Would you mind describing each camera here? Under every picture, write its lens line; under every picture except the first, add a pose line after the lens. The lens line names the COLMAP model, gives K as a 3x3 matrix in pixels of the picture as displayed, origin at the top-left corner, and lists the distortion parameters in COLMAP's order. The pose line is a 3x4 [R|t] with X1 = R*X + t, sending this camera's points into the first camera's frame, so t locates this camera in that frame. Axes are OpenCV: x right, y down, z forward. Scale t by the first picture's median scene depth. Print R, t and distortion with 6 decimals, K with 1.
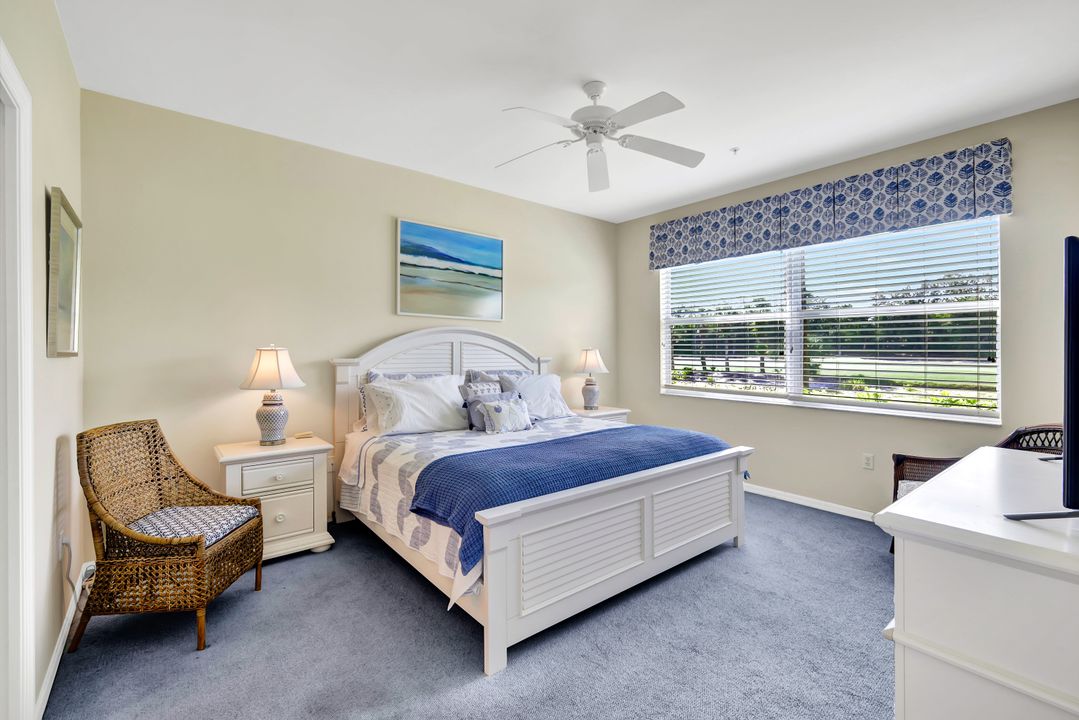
lens RADIAL K [[471.1, 0, 547.8], [0, 471.1, 357.0], [0, 0, 1]] dist [0.019283, -0.000643]
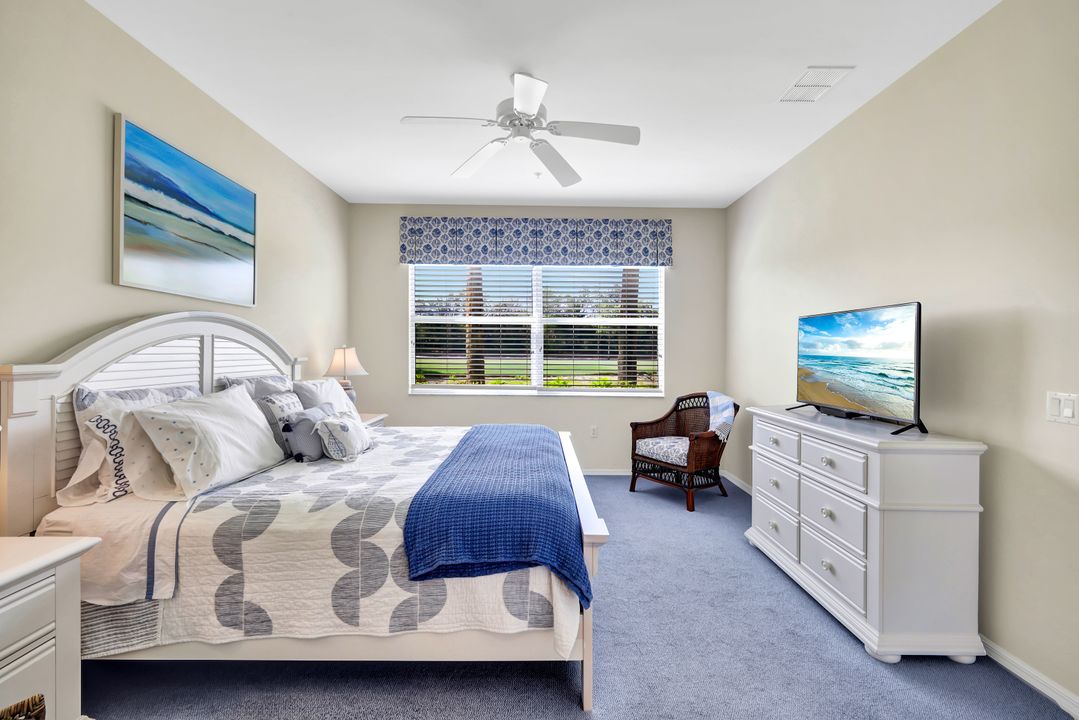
lens RADIAL K [[471.1, 0, 543.9], [0, 471.1, 353.6], [0, 0, 1]] dist [0.019283, -0.000643]
pose [[0.635694, -0.004829, 0.771926, -0.435845], [0.006659, 0.999978, 0.000772, -0.004800], [-0.771912, 0.004650, 0.635712, 0.245470]]
